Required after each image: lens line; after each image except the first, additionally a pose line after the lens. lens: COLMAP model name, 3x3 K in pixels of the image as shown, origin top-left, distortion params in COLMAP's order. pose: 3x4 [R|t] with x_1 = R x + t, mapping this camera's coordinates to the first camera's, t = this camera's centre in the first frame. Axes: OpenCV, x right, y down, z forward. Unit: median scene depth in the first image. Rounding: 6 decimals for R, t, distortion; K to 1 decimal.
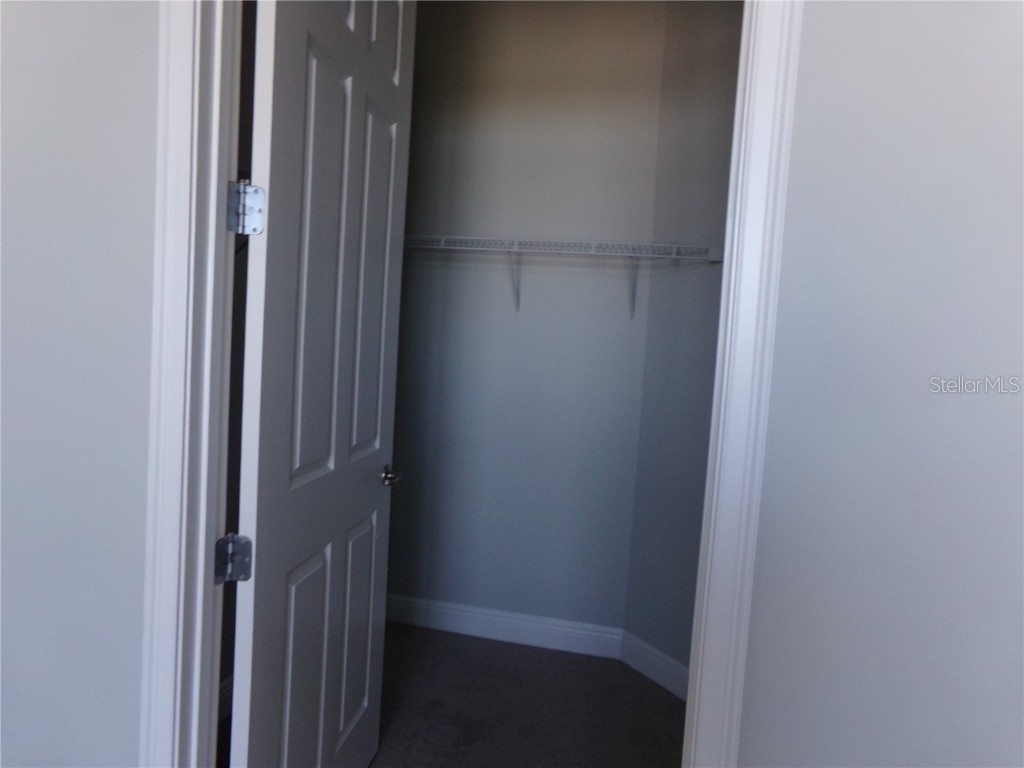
lens RADIAL K [[709.3, 0, 496.3], [0, 709.3, 390.3], [0, 0, 1]] dist [0.003185, 0.004455]
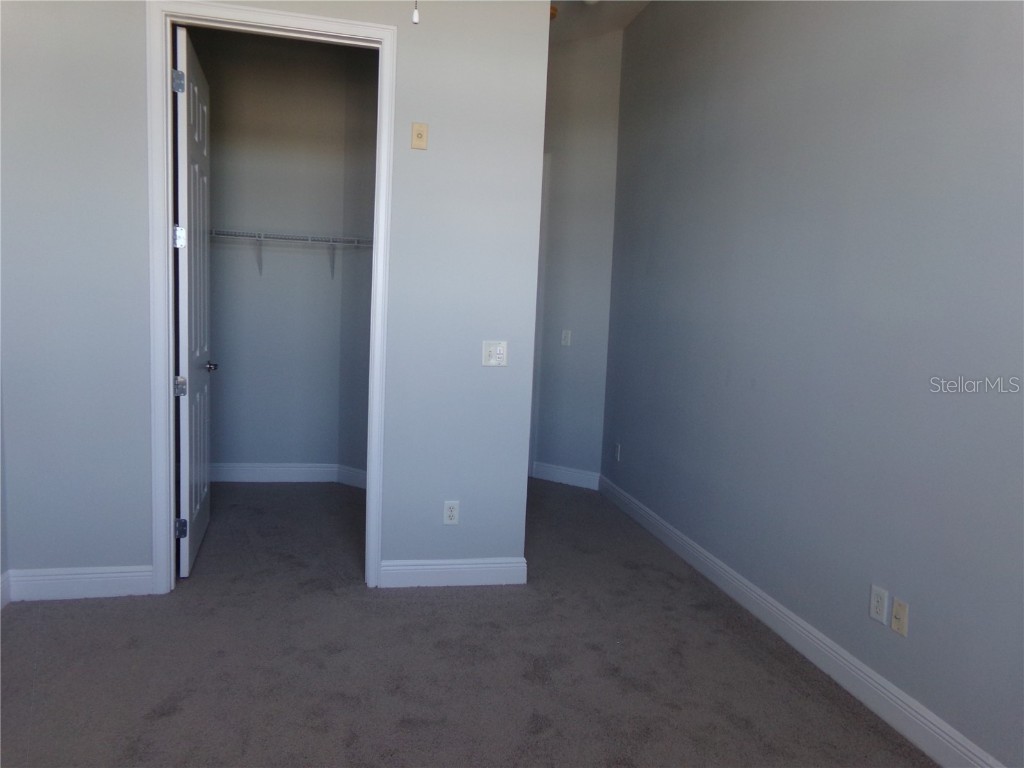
lens RADIAL K [[709.3, 0, 496.3], [0, 709.3, 390.3], [0, 0, 1]] dist [0.003185, 0.004455]
pose [[0.906747, -0.066300, 0.416429, -0.175546], [0.040348, 0.996672, 0.070826, 0.056256], [-0.419739, -0.047419, 0.906405, -0.698004]]
